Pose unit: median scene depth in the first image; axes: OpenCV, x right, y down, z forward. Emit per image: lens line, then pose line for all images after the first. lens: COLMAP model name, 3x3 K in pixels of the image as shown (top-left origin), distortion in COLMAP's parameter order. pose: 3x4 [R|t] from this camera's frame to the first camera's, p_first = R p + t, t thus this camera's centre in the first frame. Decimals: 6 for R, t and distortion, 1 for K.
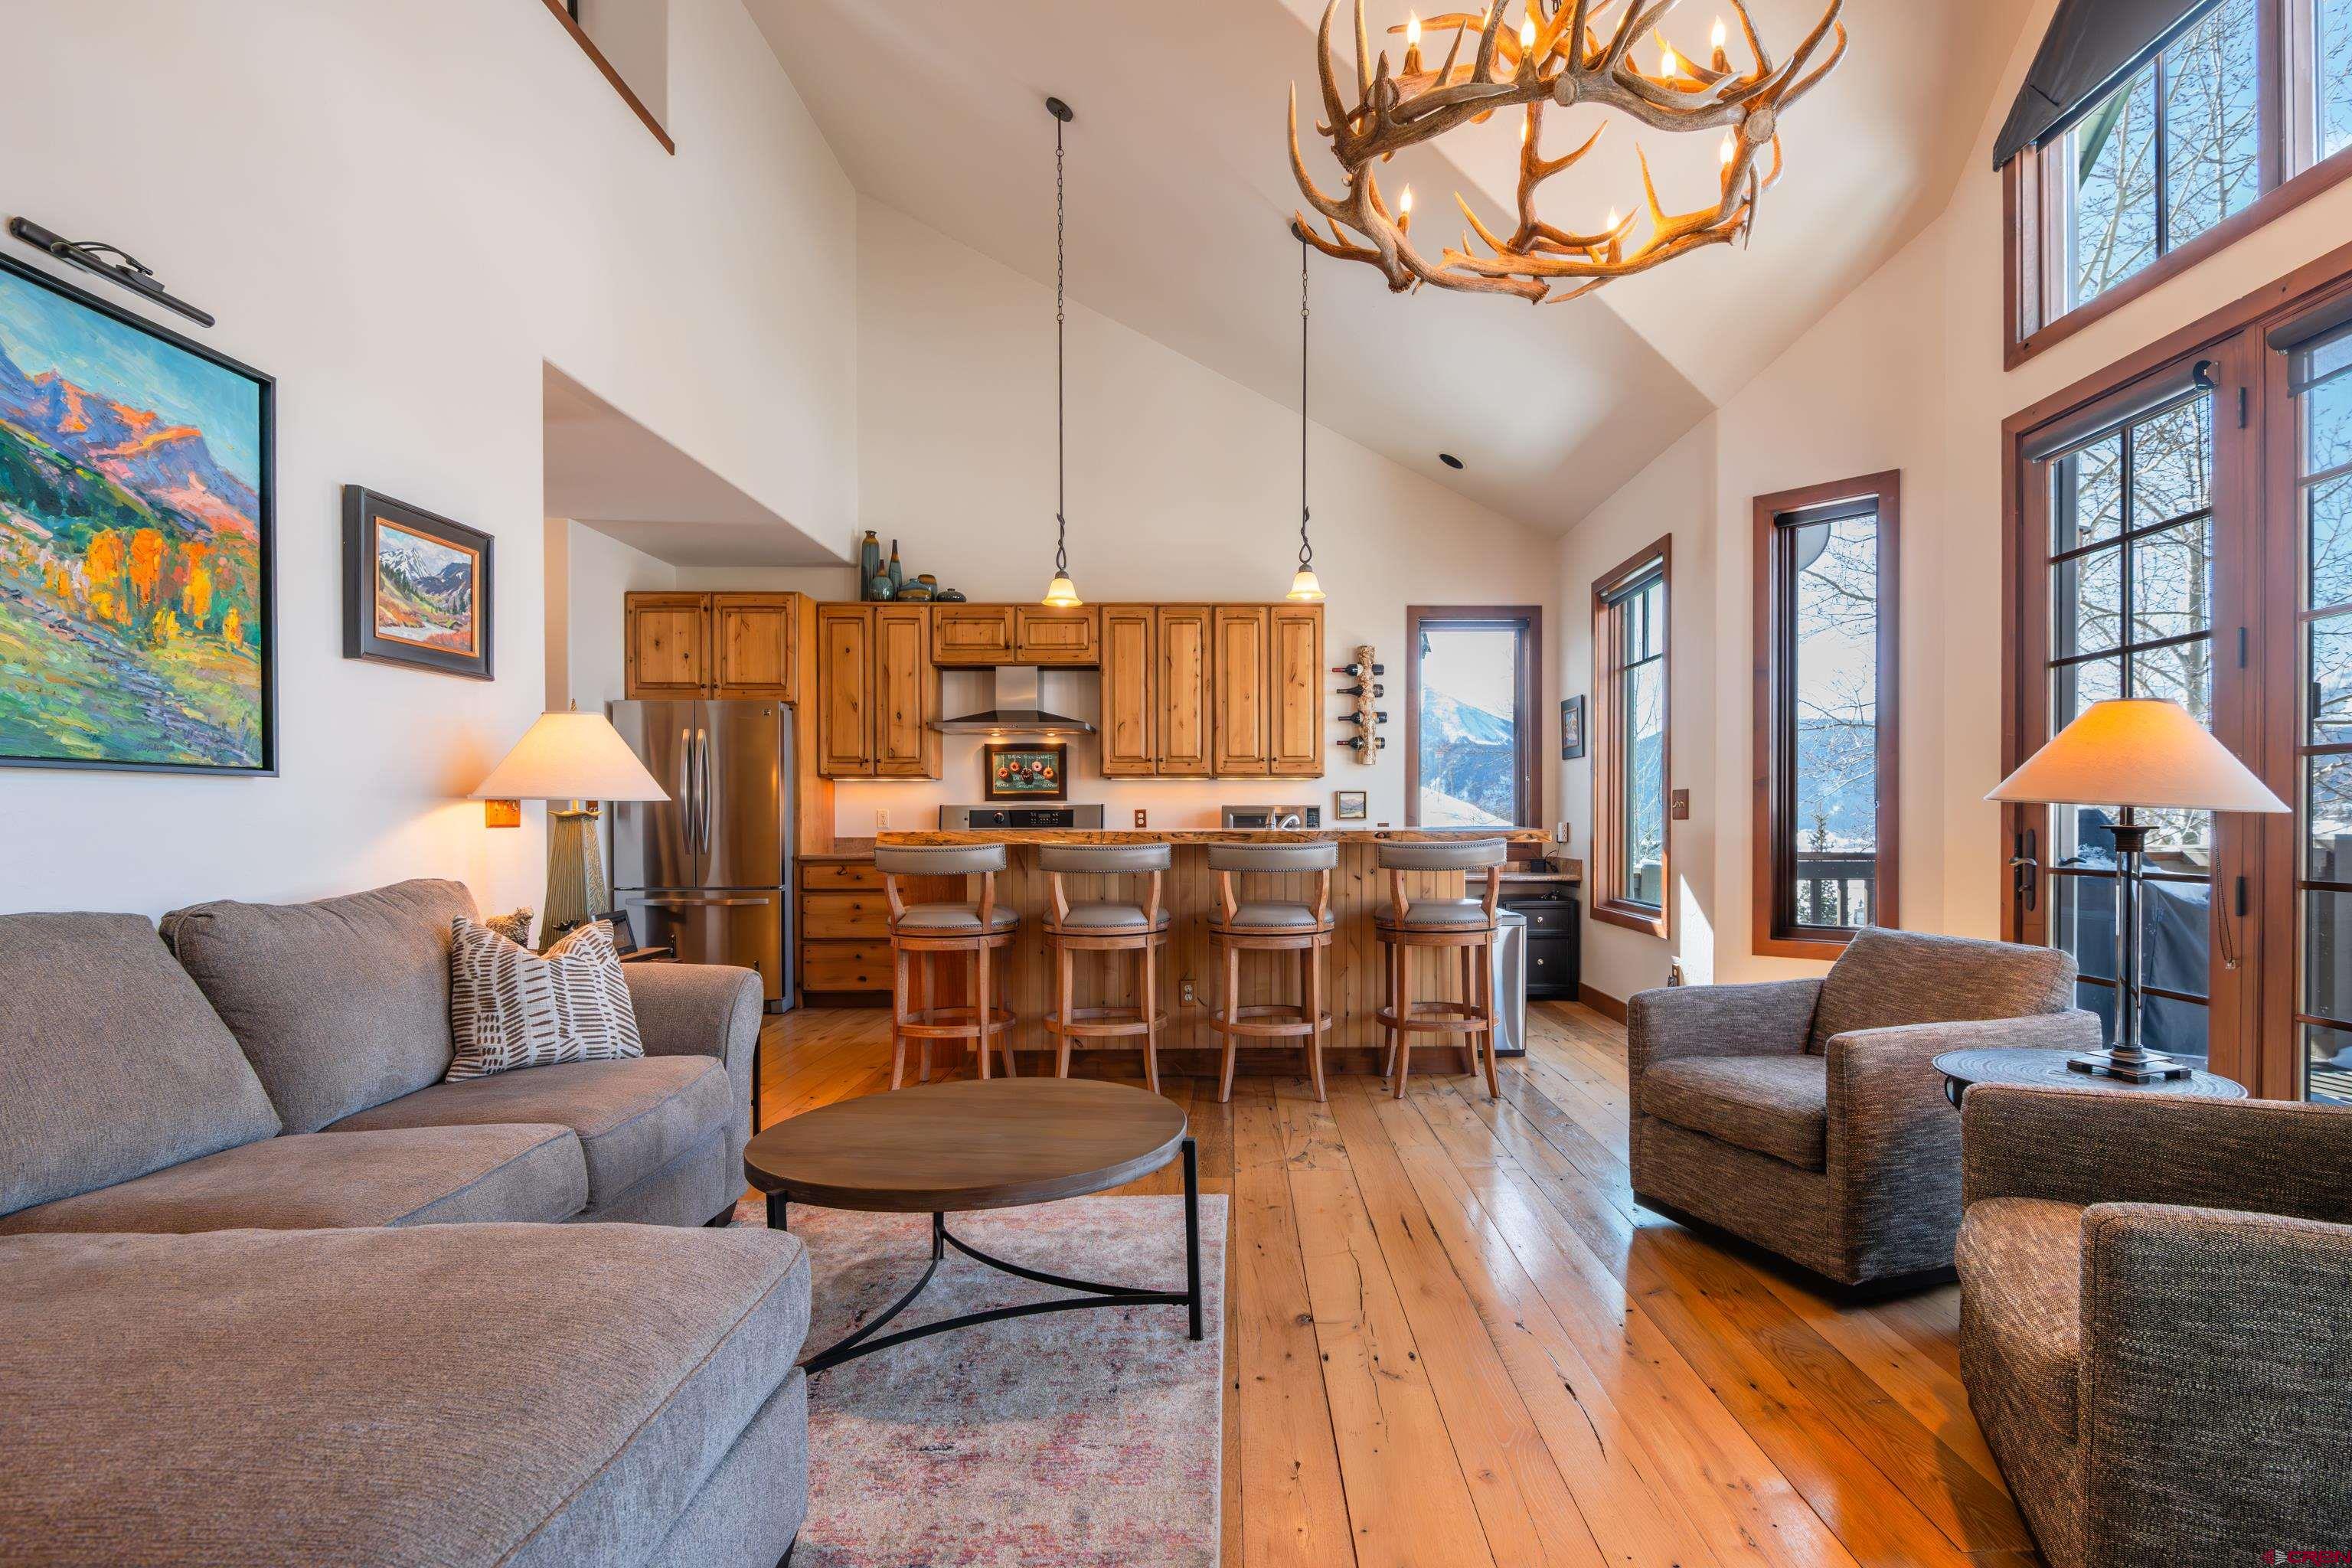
lens RADIAL K [[1165.2, 0, 1248.3], [0, 1165.2, 831.0], [0, 0, 1]] dist [0.004021, -0.008211]
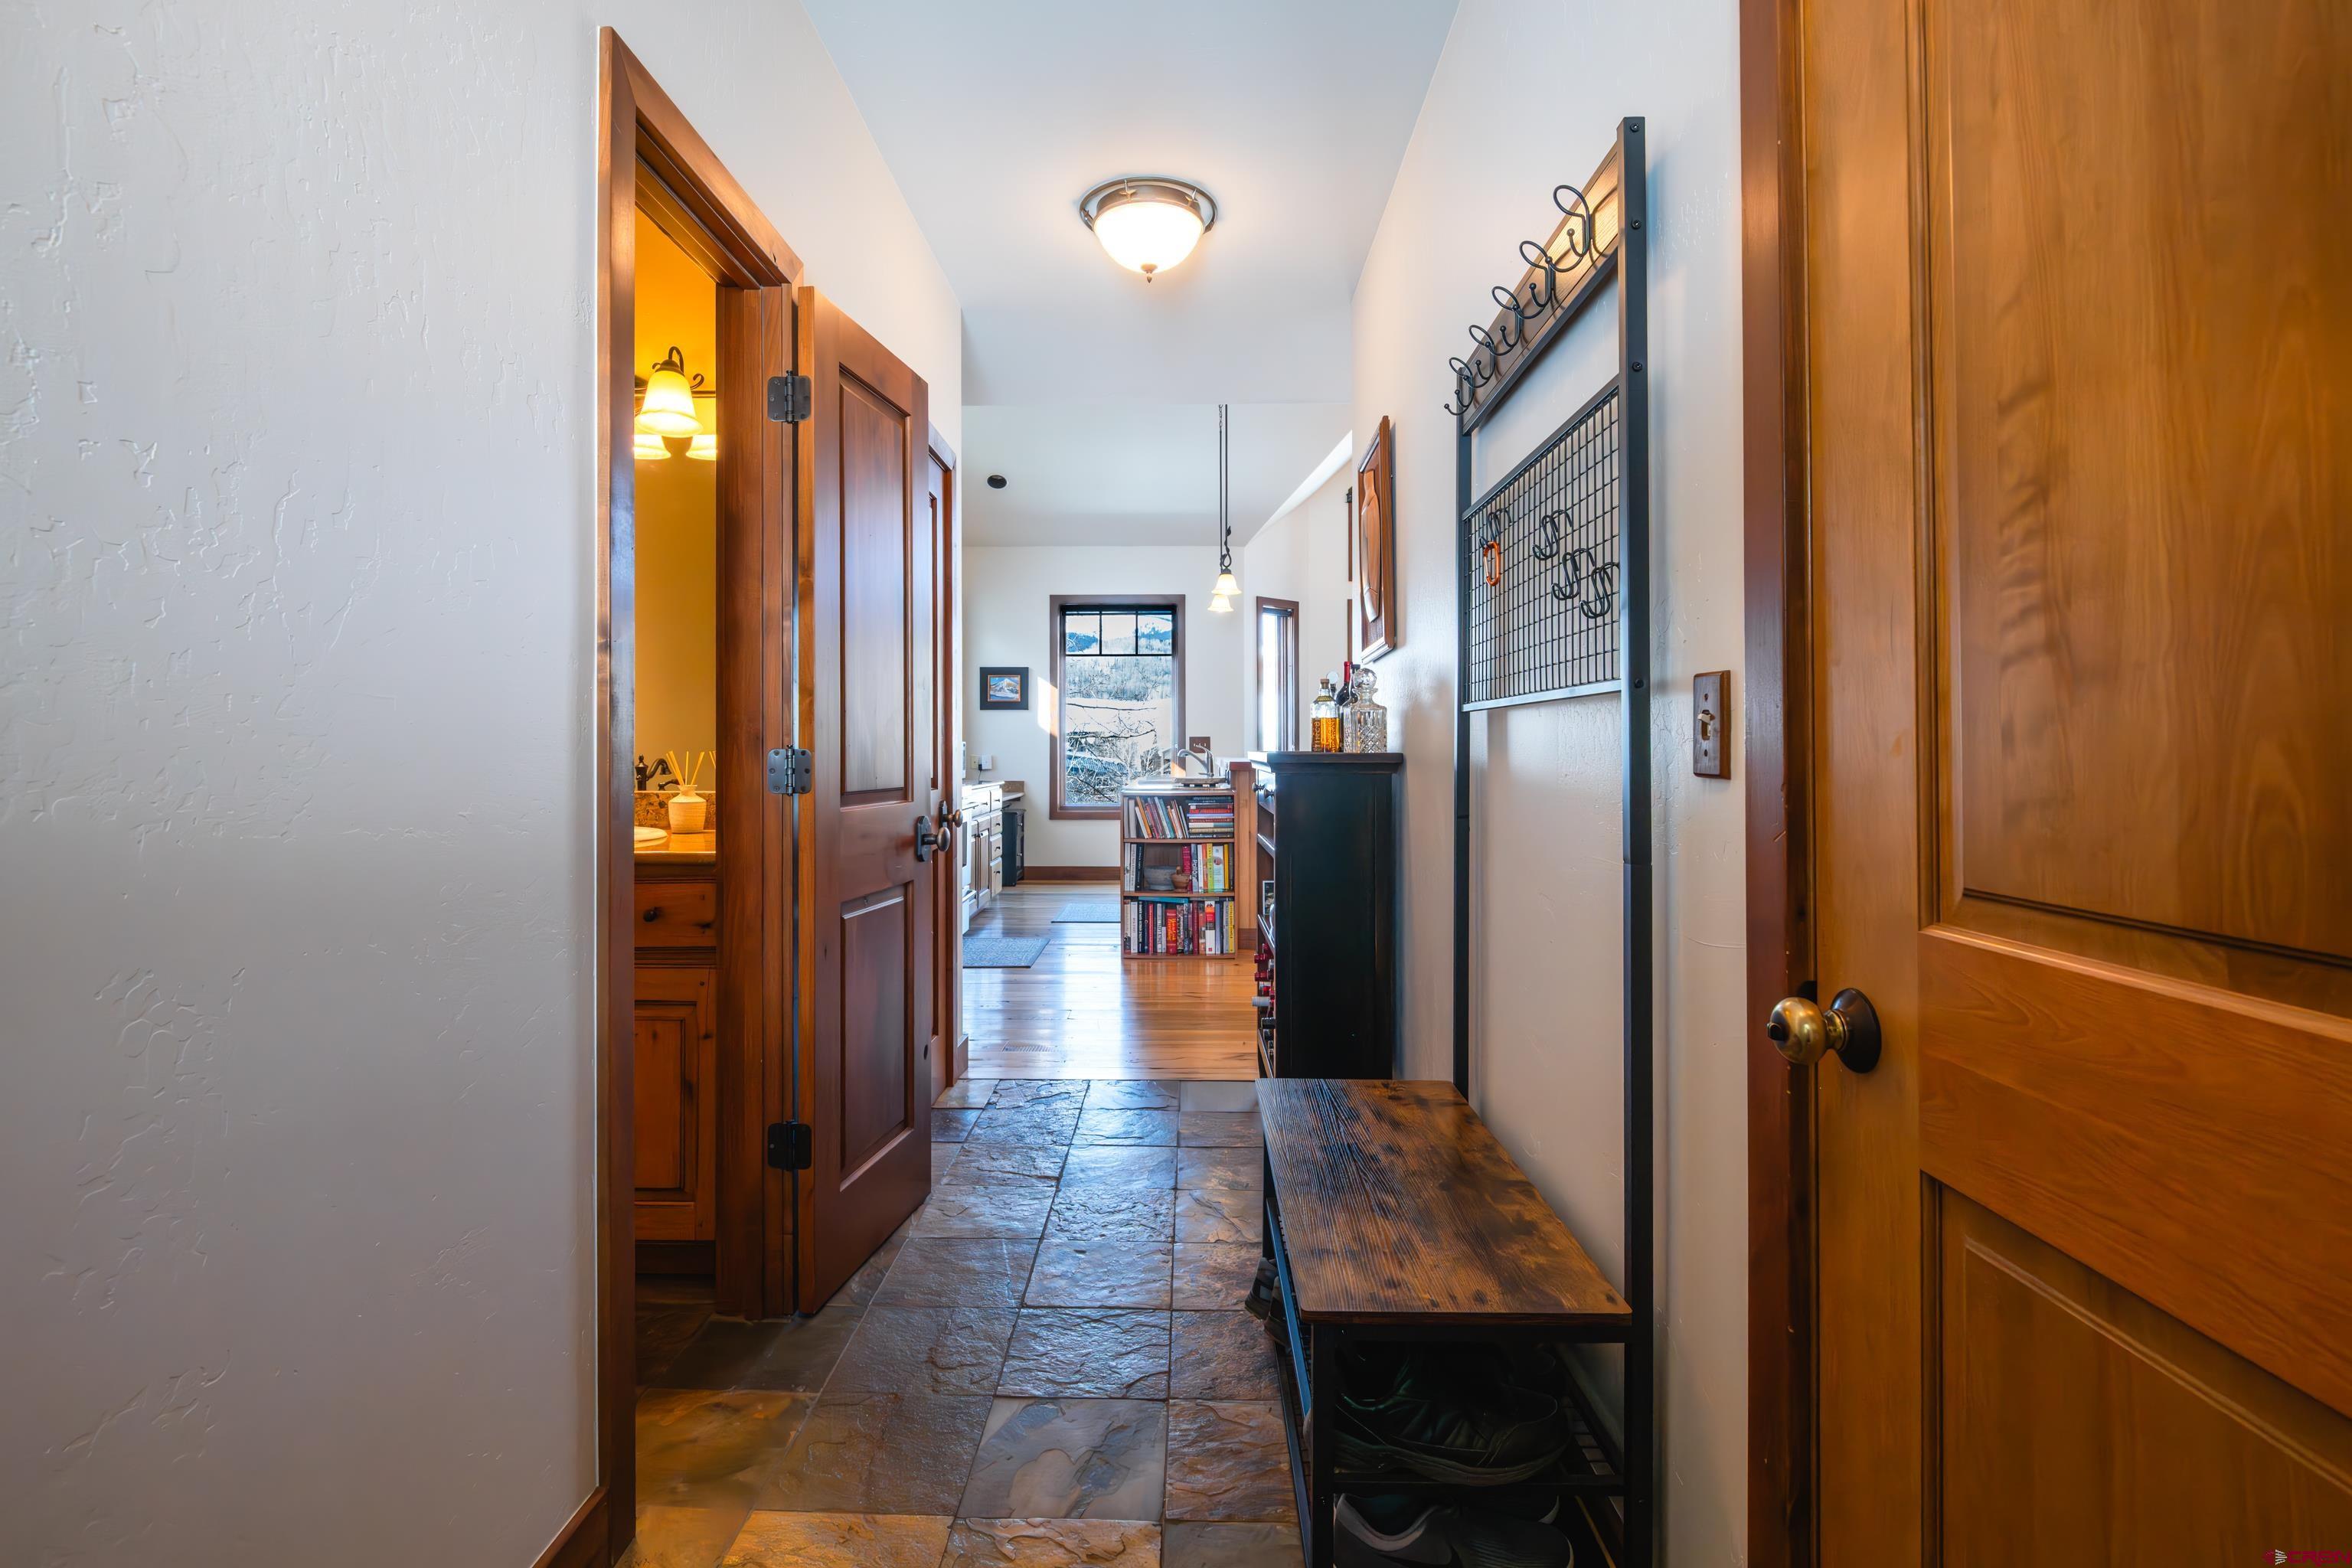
lens RADIAL K [[1058.0, 0, 1185.7], [0, 1058.0, 792.1], [0, 0, 1]] dist [0.000026, -0.006936]
pose [[0.024596, -0.036479, 0.999032, -1.047285], [0.010946, 0.999284, 0.036218, -0.006258], [-0.999638, 0.010045, 0.024977, 0.768690]]
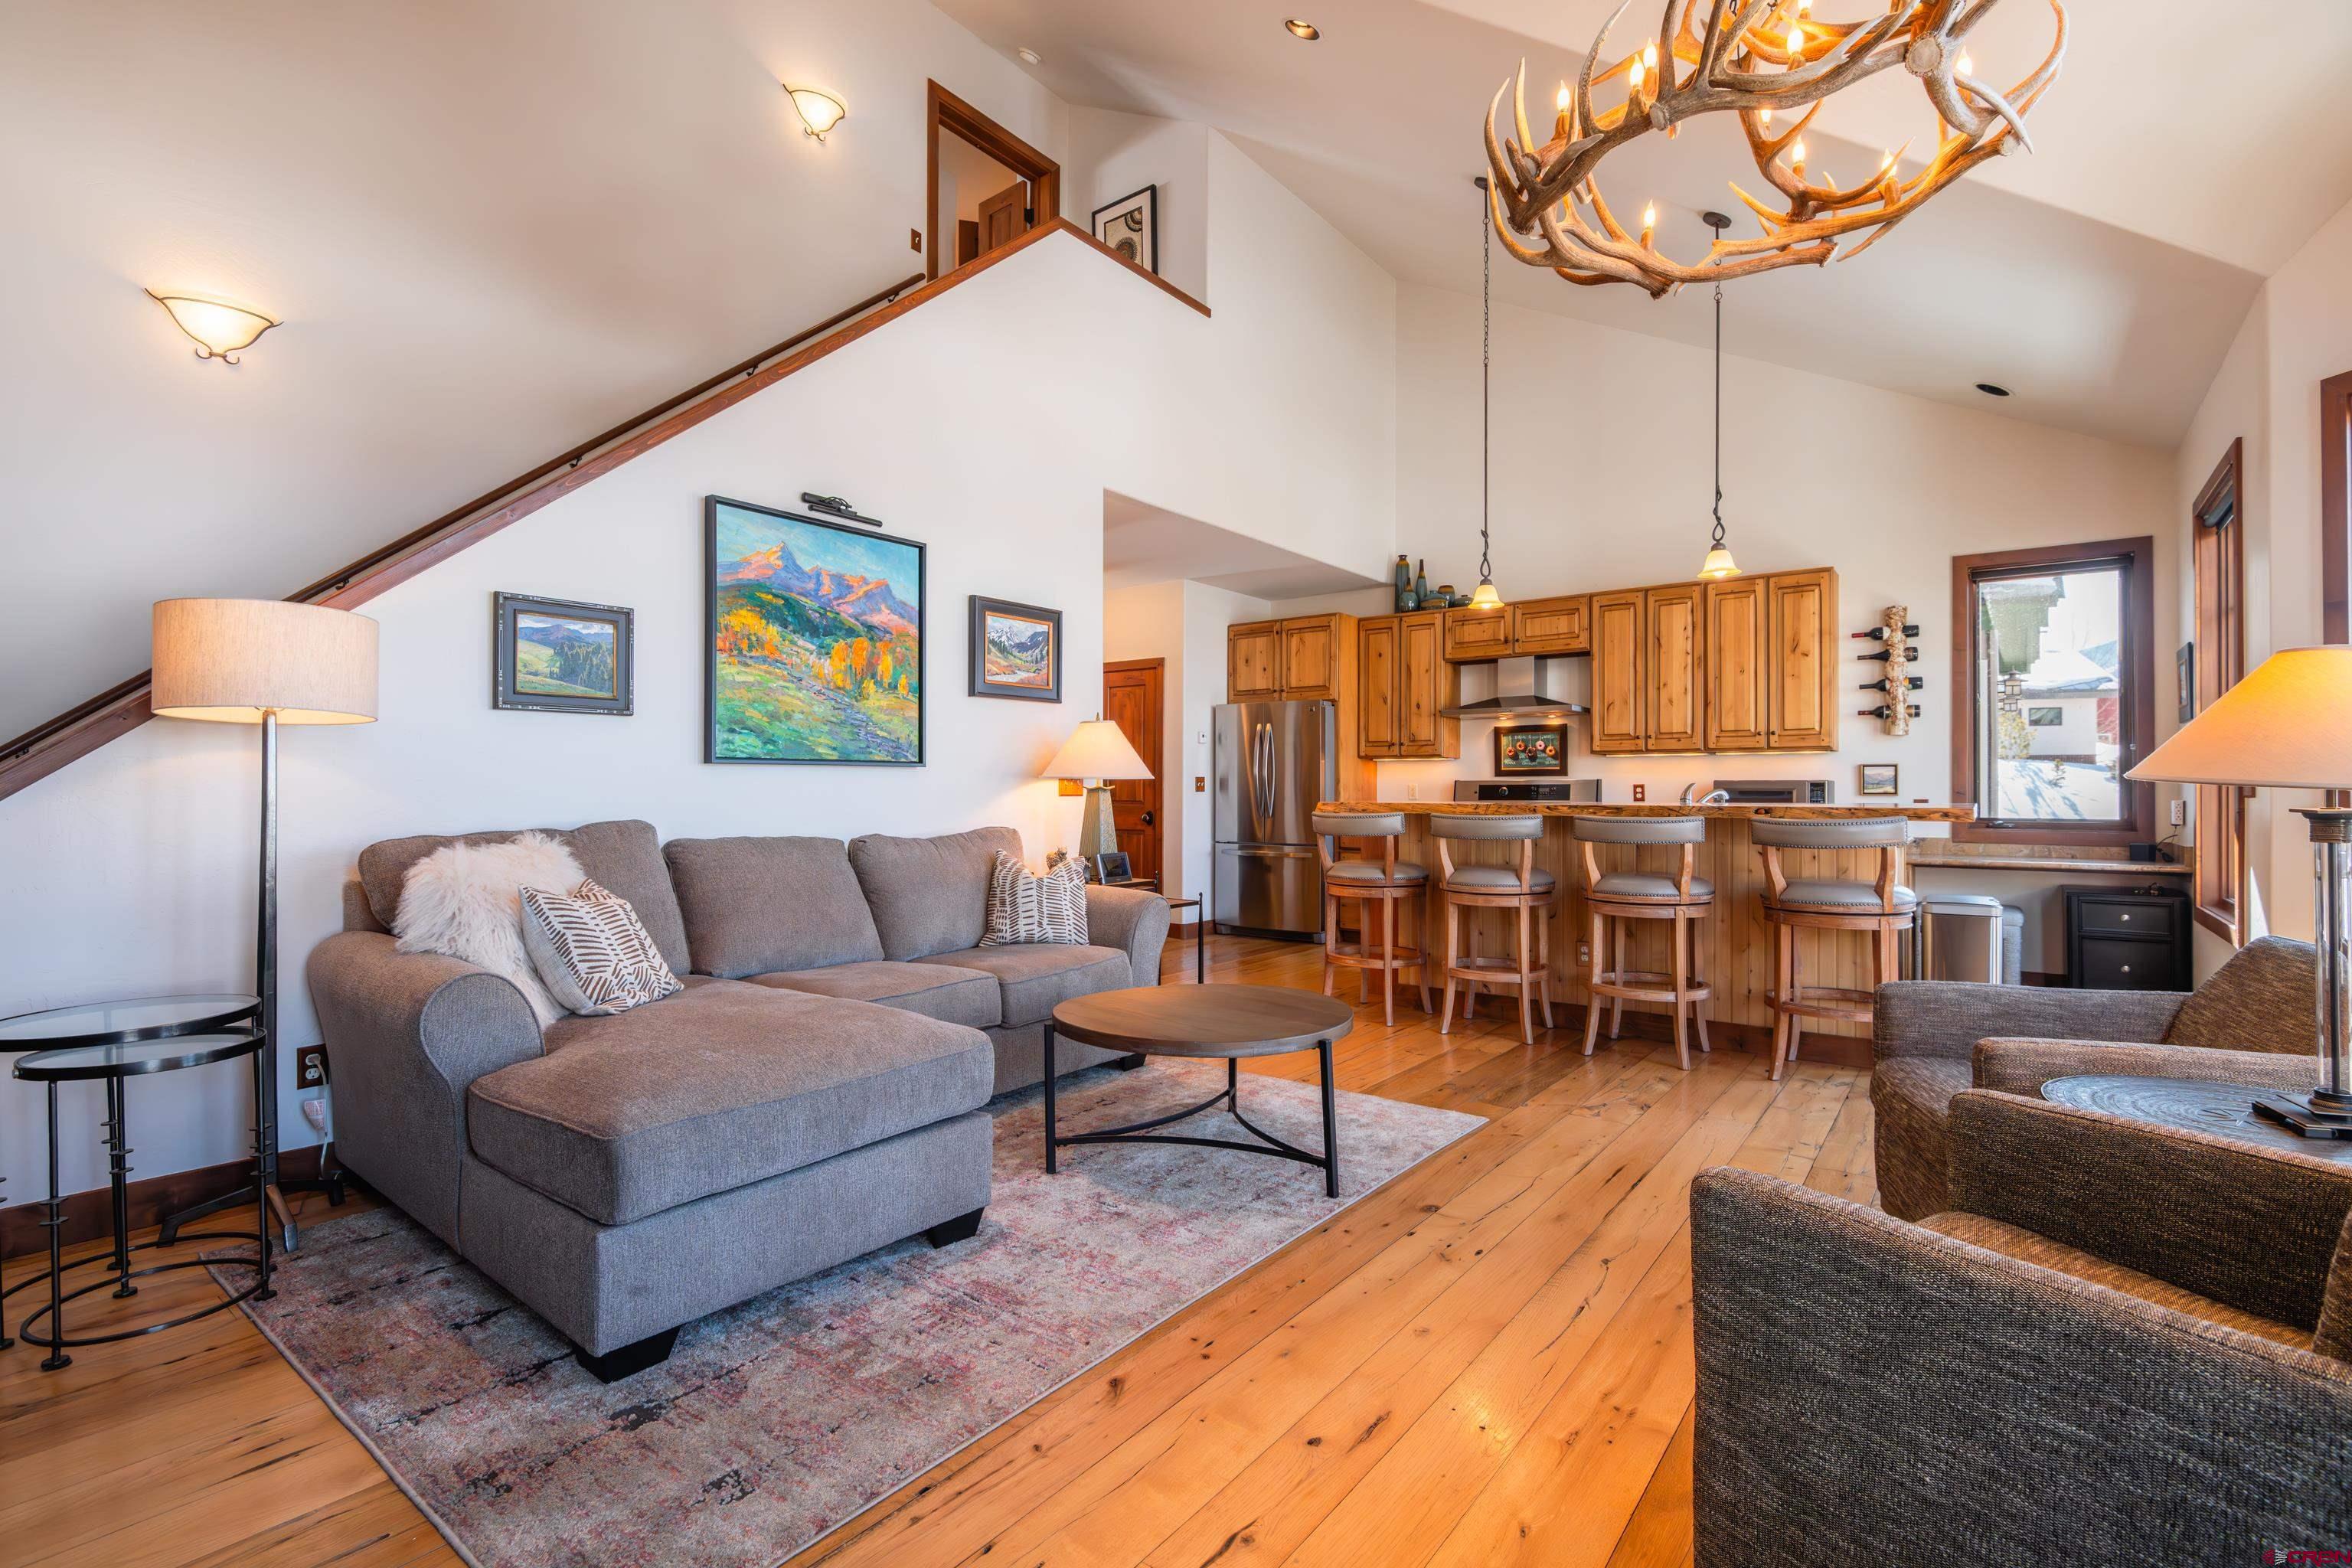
lens RADIAL K [[1067.8, 0, 1174.0], [0, 1067.8, 779.4], [0, 0, 1]] dist [0.009911, -0.009998]
pose [[0.778640, -0.002394, -0.627466, 0.200281], [-0.011188, 0.999781, -0.017699, -0.000986], [0.627371, 0.020801, 0.778443, -0.013655]]
